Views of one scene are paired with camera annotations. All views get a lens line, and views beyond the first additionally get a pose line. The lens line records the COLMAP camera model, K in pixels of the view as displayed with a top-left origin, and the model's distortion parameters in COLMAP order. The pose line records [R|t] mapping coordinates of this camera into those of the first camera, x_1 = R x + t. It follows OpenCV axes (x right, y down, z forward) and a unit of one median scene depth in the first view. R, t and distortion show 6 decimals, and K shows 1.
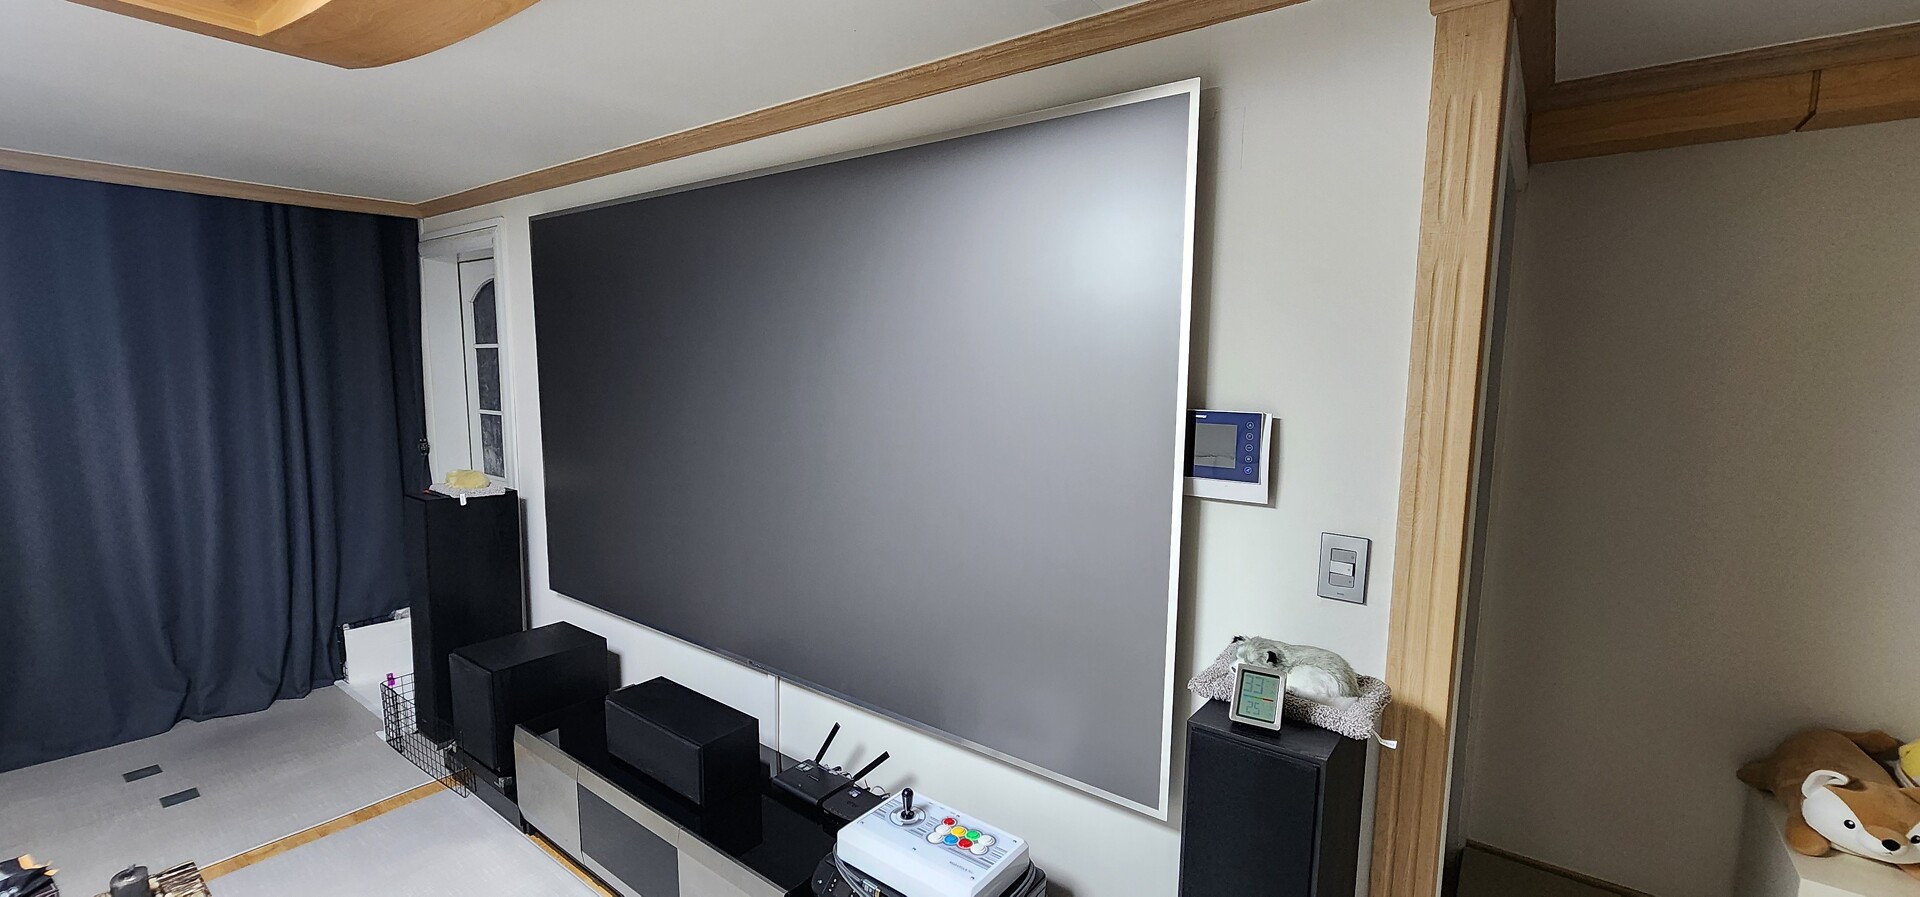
lens RADIAL K [[812.5, 0, 959.6], [0, 812.5, 459.5], [0, 0, 1]] dist [-0.006751, 0.000123]
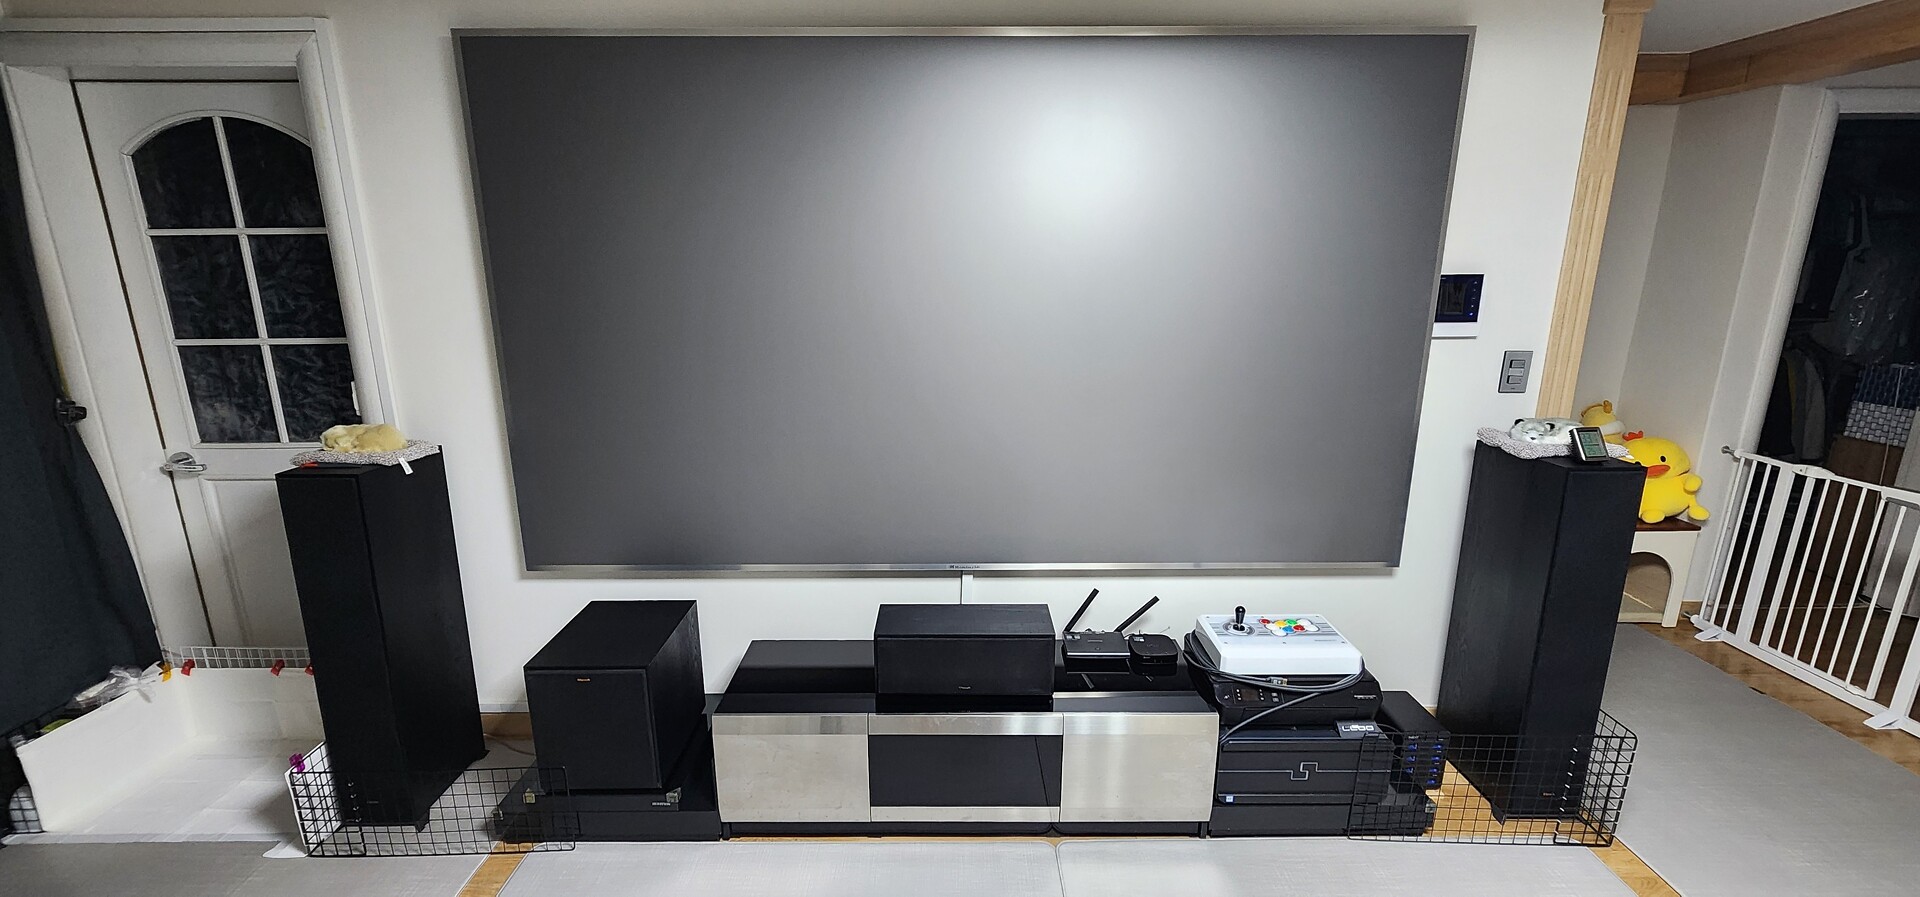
lens RADIAL K [[812.5, 0, 952.0], [0, 812.5, 477.8], [0, 0, 1]] dist [-0.006751, 0.000123]
pose [[0.783090, -0.167466, 0.598937, -0.706111], [0.089071, 0.983335, 0.158487, -0.006064], [-0.615497, -0.070762, 0.784956, 0.217405]]
